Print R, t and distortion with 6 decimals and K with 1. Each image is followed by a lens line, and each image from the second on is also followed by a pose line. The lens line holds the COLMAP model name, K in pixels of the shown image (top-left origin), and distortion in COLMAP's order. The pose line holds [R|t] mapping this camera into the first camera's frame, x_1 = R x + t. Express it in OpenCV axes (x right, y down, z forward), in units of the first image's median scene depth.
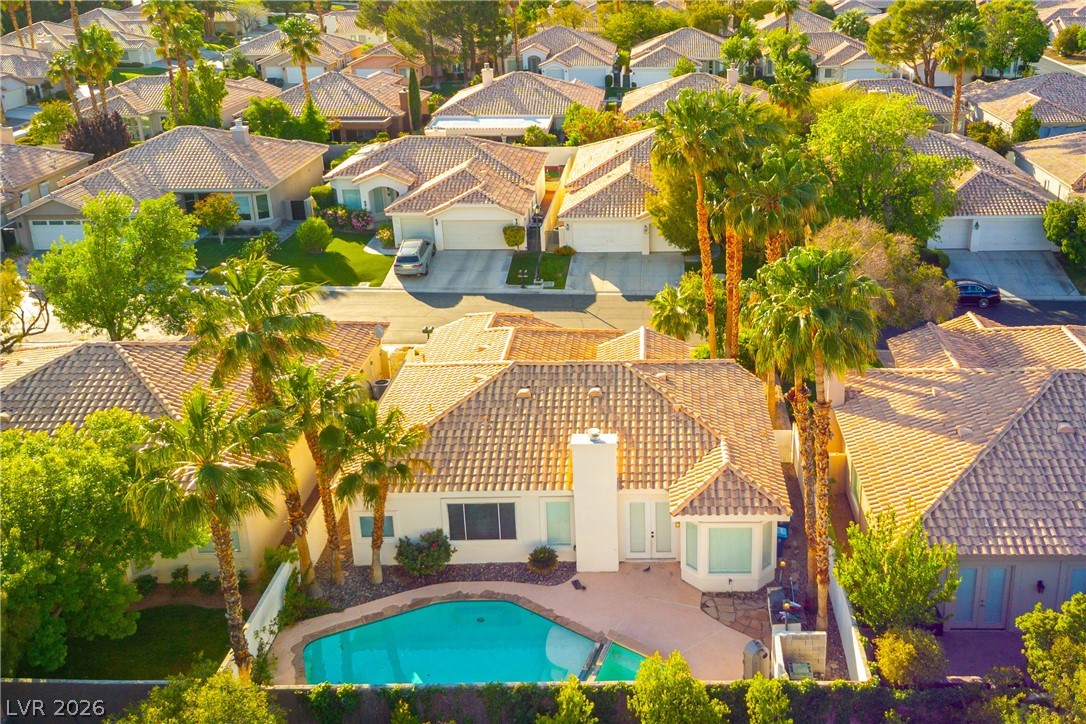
lens RADIAL K [[1112.3, 0, 566.2], [0, 1112.3, 358.3], [0, 0, 1]] dist [0.265397, -0.576917]
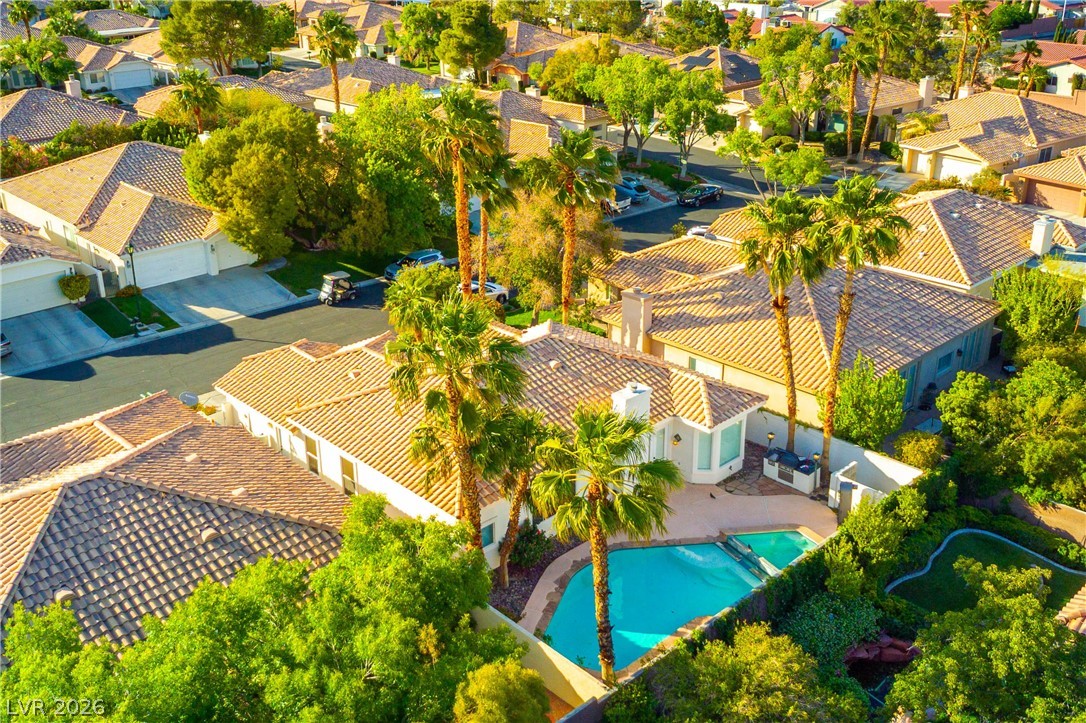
lens RADIAL K [[1112.3, 0, 566.2], [0, 1112.3, 357.8], [0, 0, 1]] dist [0.265397, -0.576917]
pose [[0.726934, -0.278840, 0.627547, -0.619647], [0.272834, 0.955901, 0.108694, -0.088055], [-0.630181, 0.092203, 0.770954, 0.120340]]
